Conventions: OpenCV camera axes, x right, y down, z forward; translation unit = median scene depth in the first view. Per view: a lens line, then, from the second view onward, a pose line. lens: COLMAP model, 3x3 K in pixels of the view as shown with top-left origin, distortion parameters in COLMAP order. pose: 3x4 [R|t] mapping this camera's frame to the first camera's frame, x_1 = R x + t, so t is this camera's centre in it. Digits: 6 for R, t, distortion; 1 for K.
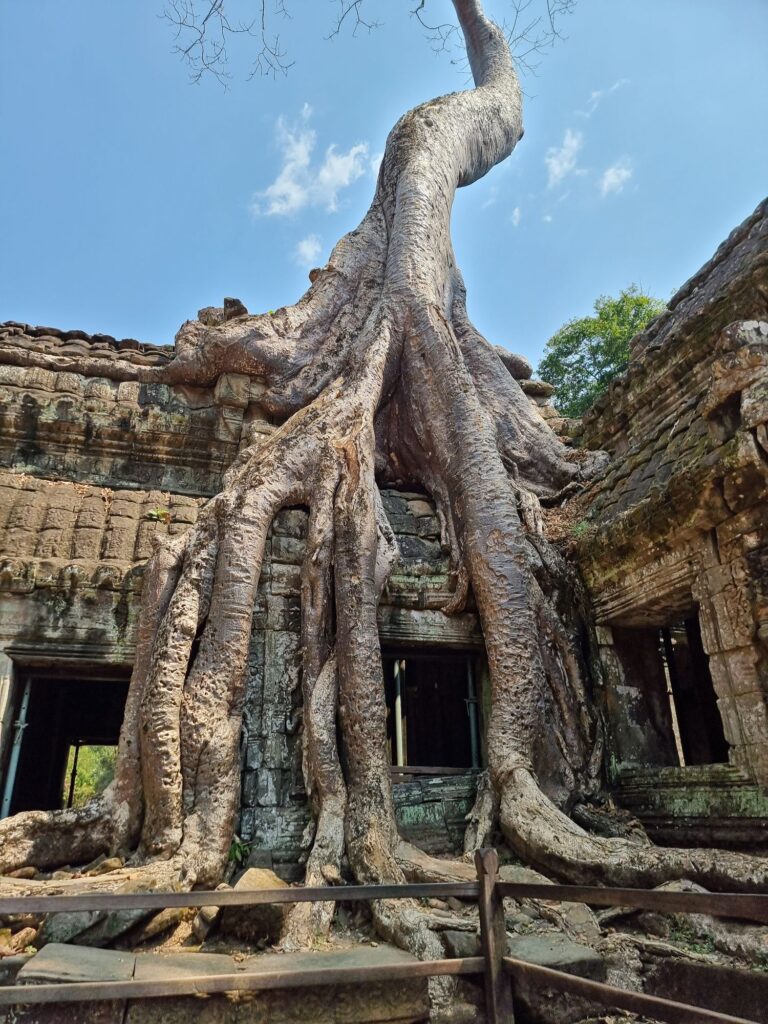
lens RADIAL K [[710.2, 0, 385.2], [0, 710.2, 513.4], [0, 0, 1]] dist [0.061850, -0.002976]
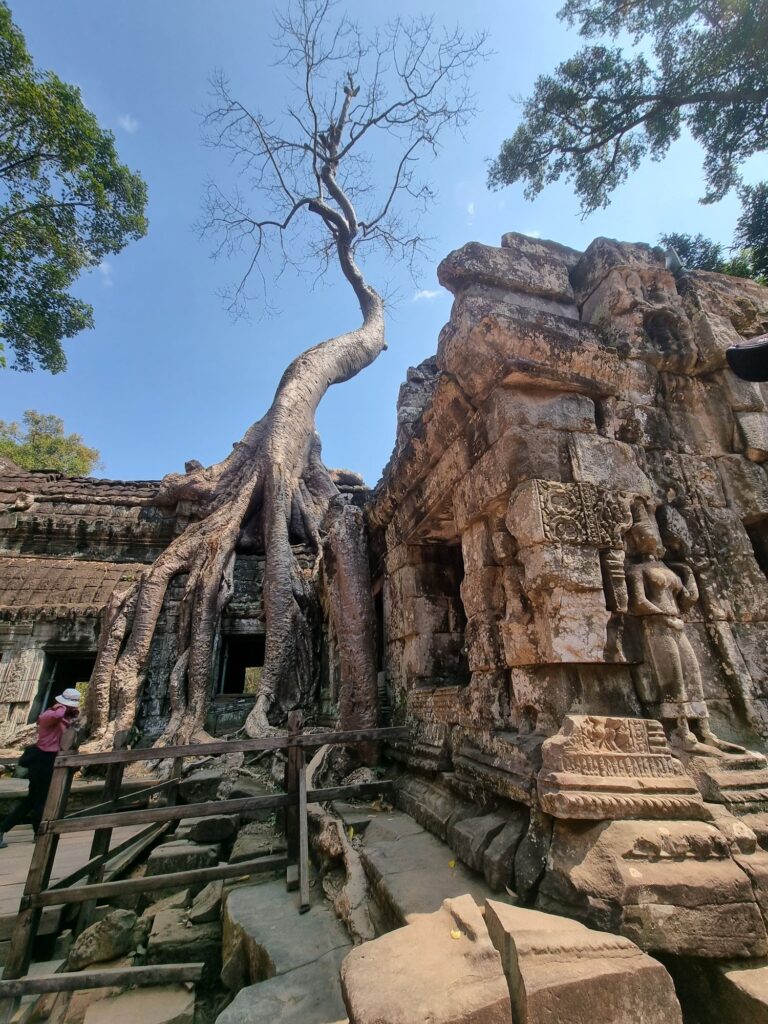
lens RADIAL K [[413.4, 0, 382.9], [0, 413.4, 511.3], [0, 0, 1]] dist [-0.000537, 0.000272]
pose [[0.998536, -0.047484, -0.025909, 0.533347], [0.046400, 0.998083, -0.040947, -0.120753], [0.027804, 0.039685, 0.998825, -0.244888]]
